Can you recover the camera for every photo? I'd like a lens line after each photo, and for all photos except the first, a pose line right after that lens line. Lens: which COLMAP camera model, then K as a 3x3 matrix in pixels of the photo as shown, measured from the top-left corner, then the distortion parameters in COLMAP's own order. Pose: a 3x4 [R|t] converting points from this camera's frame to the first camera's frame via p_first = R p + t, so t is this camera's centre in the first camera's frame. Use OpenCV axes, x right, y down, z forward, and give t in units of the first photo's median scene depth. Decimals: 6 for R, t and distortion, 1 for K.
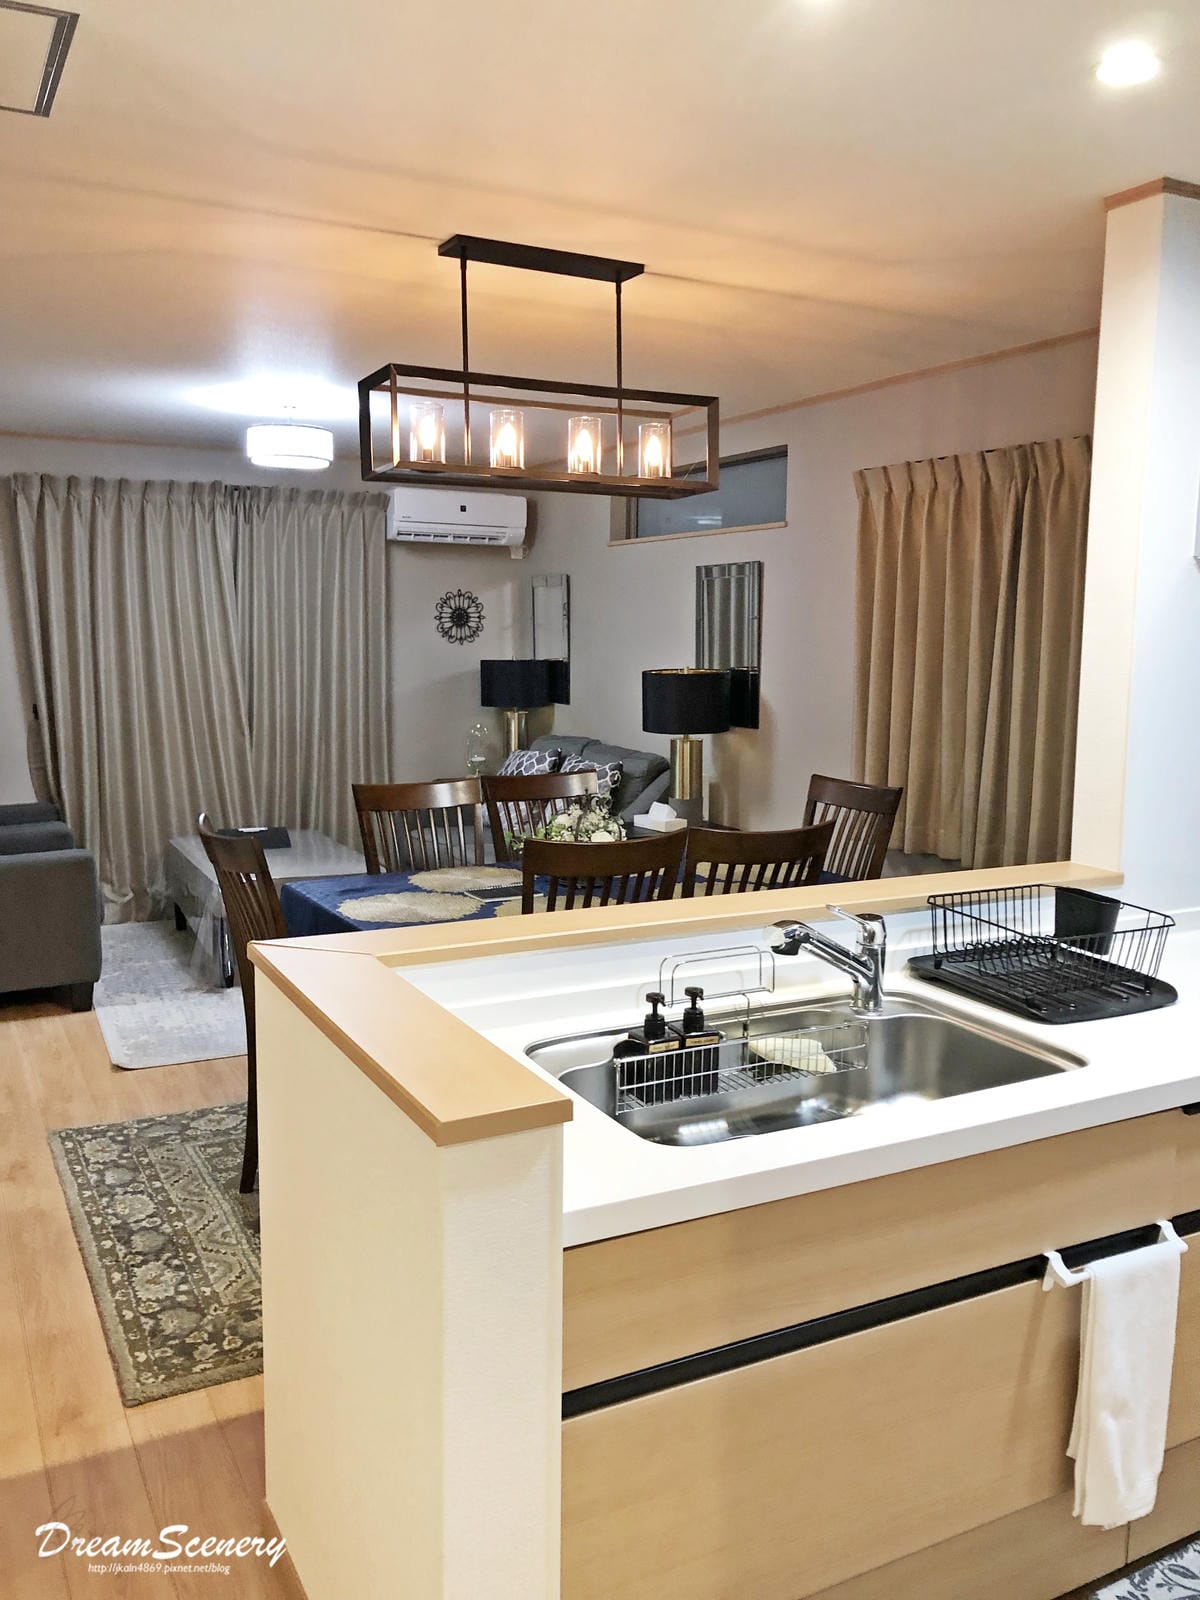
lens RADIAL K [[1303.7, 0, 596.5], [0, 1303.7, 807.8], [0, 0, 1]] dist [-0.016022, 0.005555]
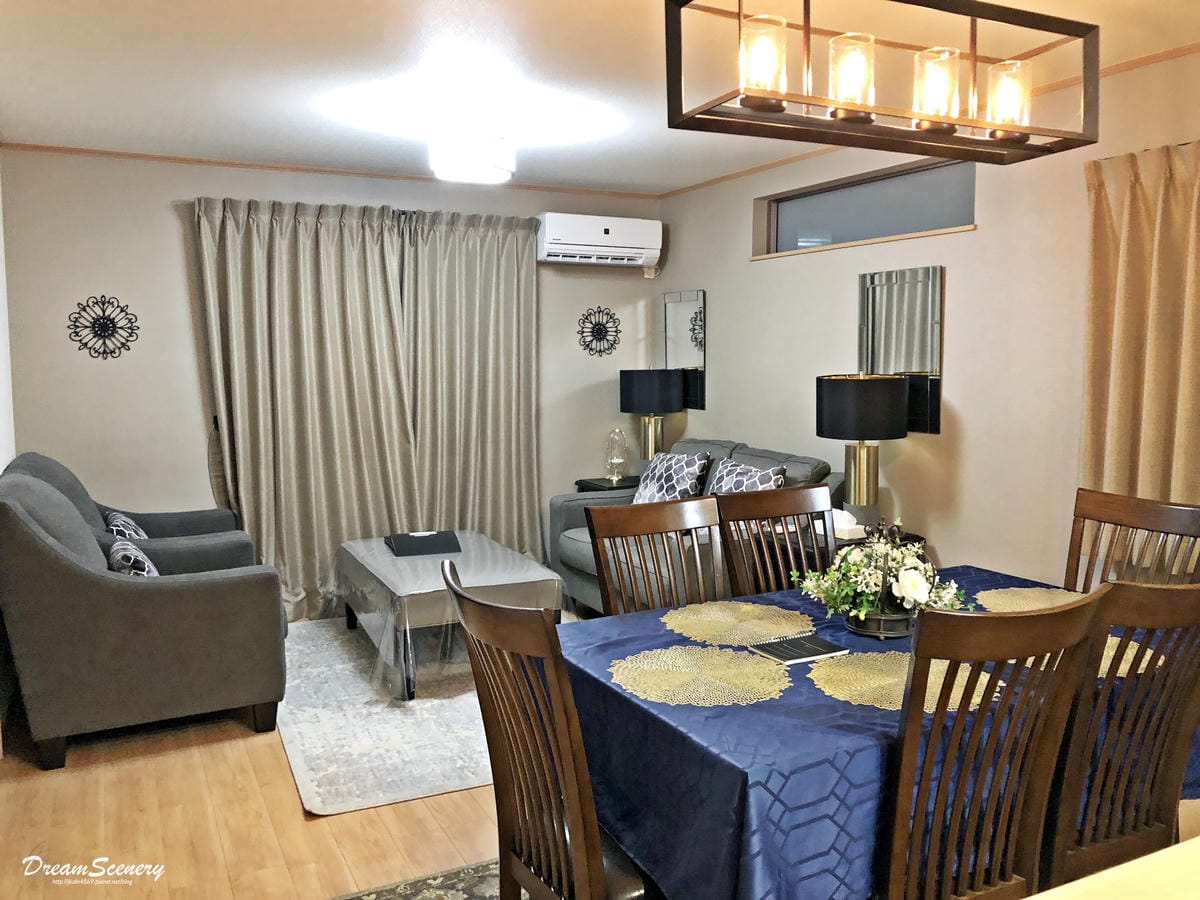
lens RADIAL K [[977.8, 0, 602.2], [0, 977.8, 443.7], [0, 0, 1]] dist [-0.016022, 0.005555]
pose [[0.999736, -0.011741, -0.019748, -0.102980], [0.010923, 0.999099, -0.041019, -0.021761], [0.020212, 0.040792, 0.998963, 0.216652]]
